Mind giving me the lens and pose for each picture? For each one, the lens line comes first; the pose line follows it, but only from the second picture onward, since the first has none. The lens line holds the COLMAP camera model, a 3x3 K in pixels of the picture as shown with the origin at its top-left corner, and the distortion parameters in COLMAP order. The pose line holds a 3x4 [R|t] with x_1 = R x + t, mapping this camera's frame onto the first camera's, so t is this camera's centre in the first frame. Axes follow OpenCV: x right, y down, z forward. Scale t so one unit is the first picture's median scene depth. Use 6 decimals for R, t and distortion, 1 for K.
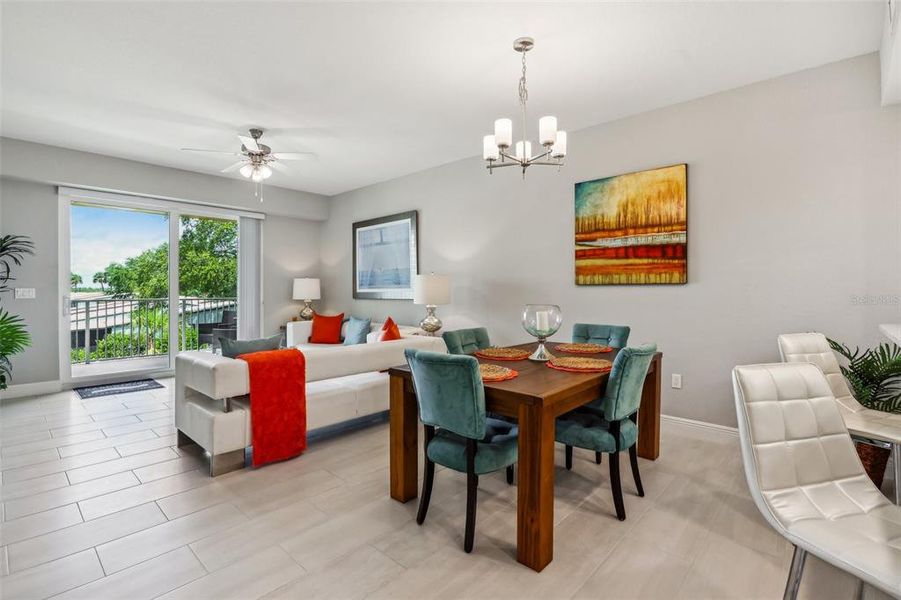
lens RADIAL K [[419.4, 0, 453.5], [0, 419.4, 289.3], [0, 0, 1]] dist [-0.017869, 0.000706]
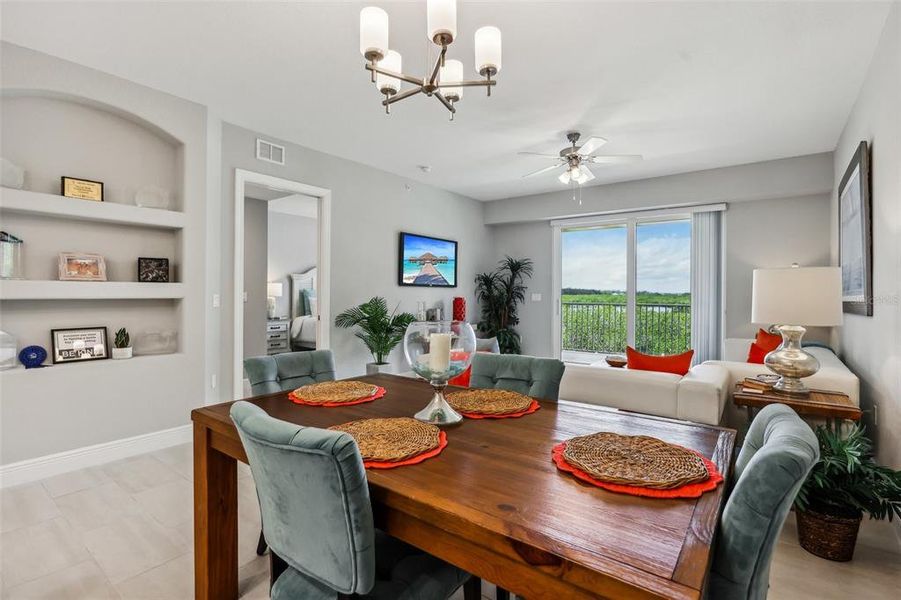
lens RADIAL K [[425.1, 0, 449.4], [0, 425.1, 293.7], [0, 0, 1]] dist [-0.053927, 0.027353]
pose [[0.083487, 0.000162, -0.996509, 0.498061], [-0.006745, 0.999977, -0.000403, -0.000433], [0.996486, 0.006756, 0.083487, 0.629679]]
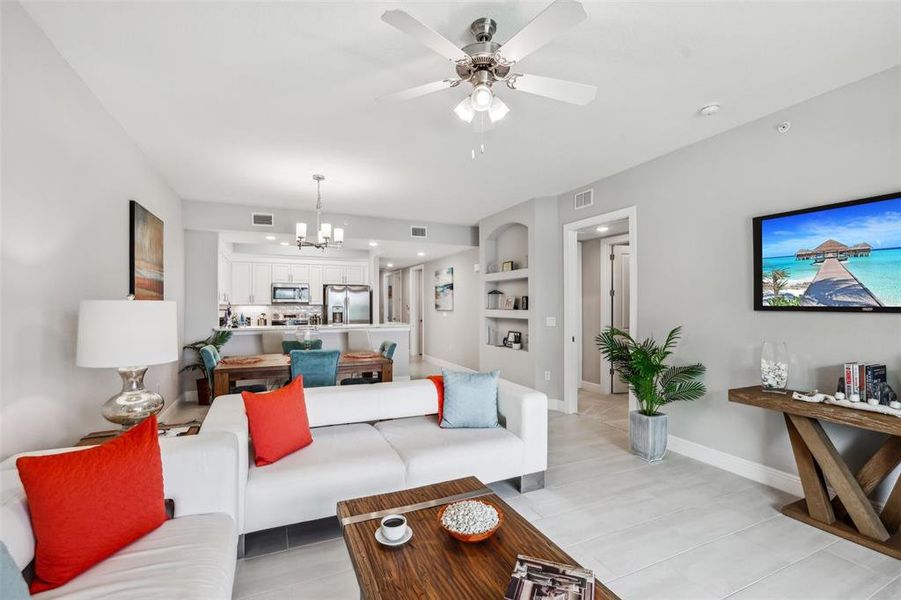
lens RADIAL K [[395.4, 0, 448.8], [0, 395.4, 302.7], [0, 0, 1]] dist [-0.016317, 0.000533]
pose [[-0.915715, 0.000169, 0.401828, -0.646913], [-0.001874, 0.999987, -0.004691, -0.035341], [-0.401823, -0.005048, -0.915703, 1.479310]]
